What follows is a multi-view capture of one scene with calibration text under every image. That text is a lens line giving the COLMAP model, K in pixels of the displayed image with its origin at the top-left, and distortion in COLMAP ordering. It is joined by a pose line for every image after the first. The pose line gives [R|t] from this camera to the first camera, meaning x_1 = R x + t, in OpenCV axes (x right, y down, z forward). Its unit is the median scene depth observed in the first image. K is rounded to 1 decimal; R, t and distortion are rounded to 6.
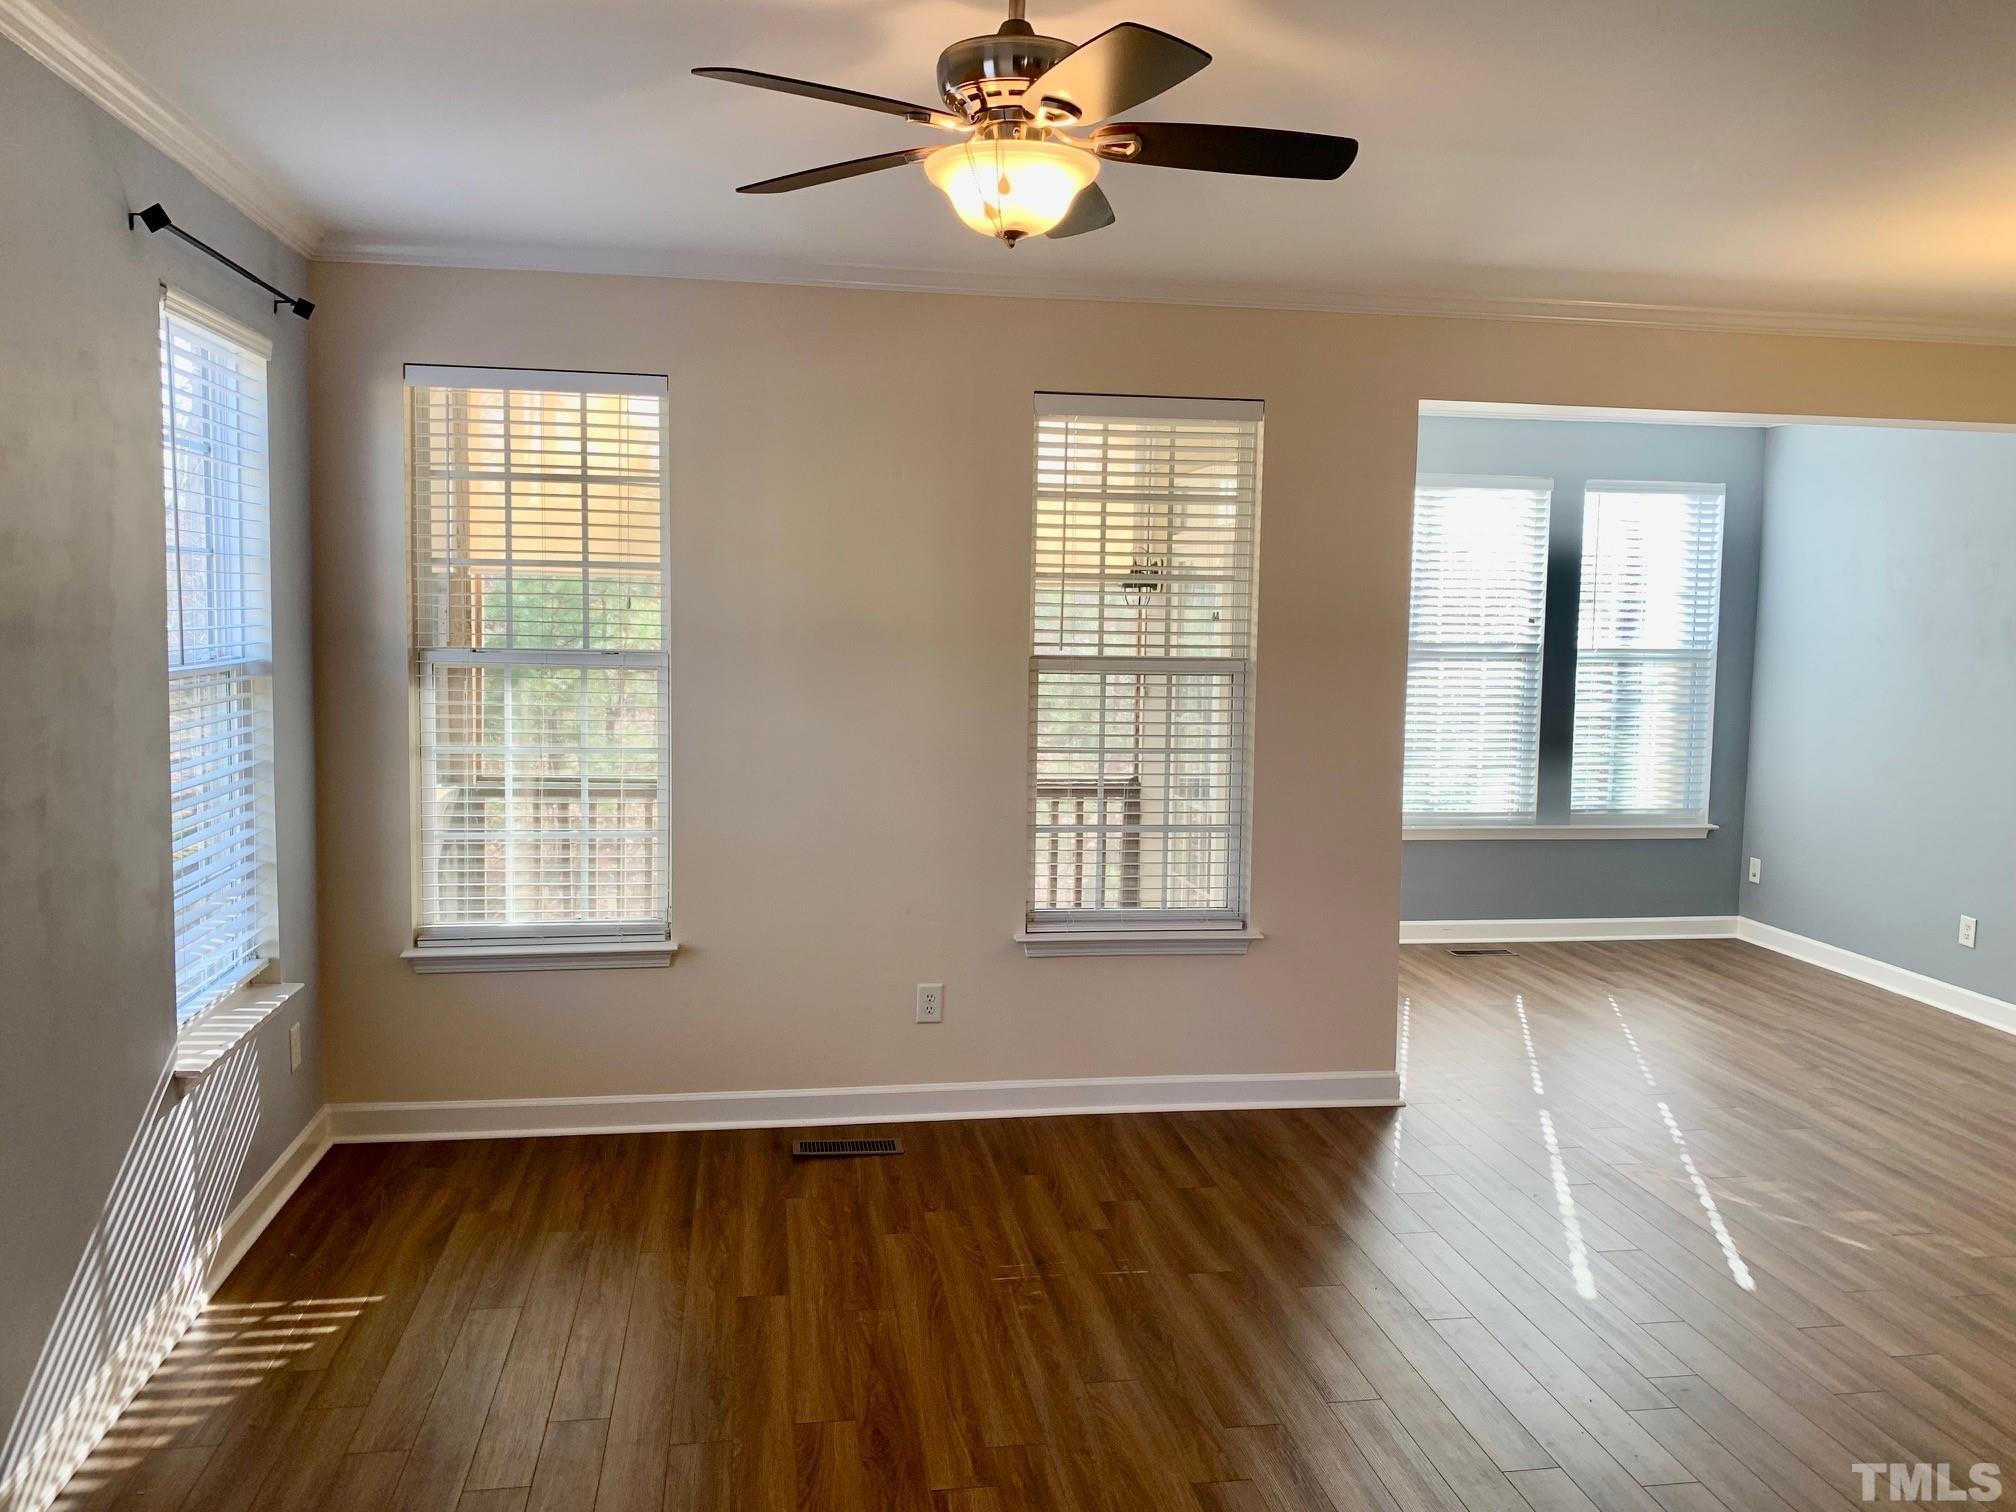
lens RADIAL K [[1590.3, 0, 1010.8], [0, 1590.3, 717.6], [0, 0, 1]] dist [0.032148, 0.001819]
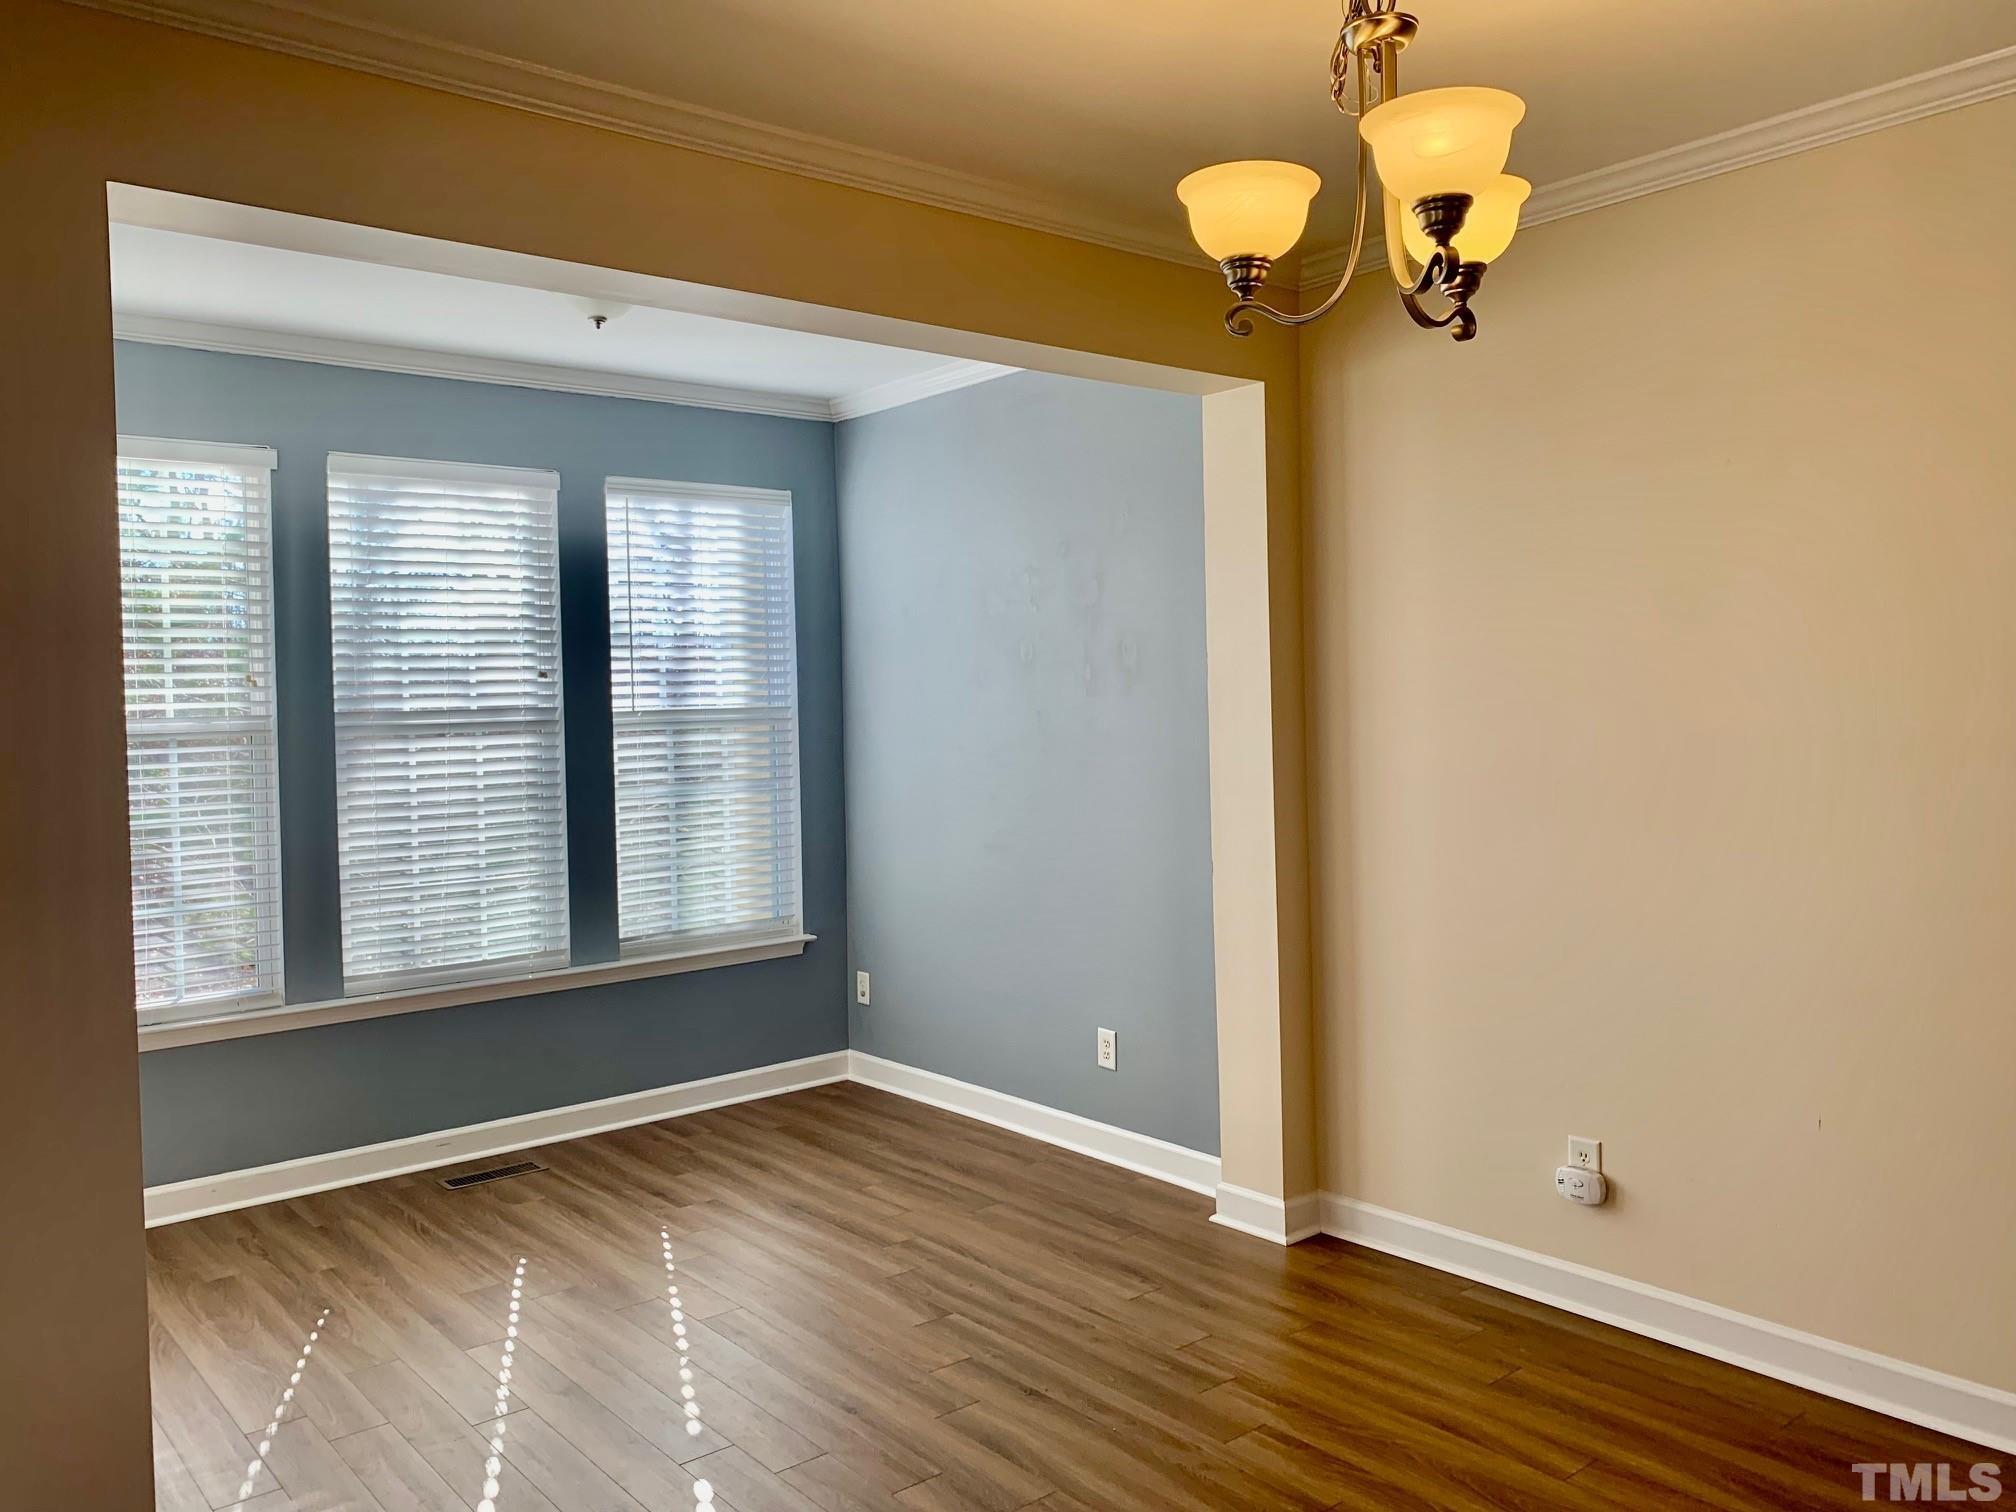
lens RADIAL K [[1599.6, 0, 1008.0], [0, 1599.6, 756.0], [0, 0, 1]] dist [0.096203, -0.285582]
pose [[0.870900, -0.062015, 0.487532, 0.159804], [0.081021, 0.996550, -0.017970, 0.003495], [-0.484736, 0.055150, 0.872920, 0.293482]]
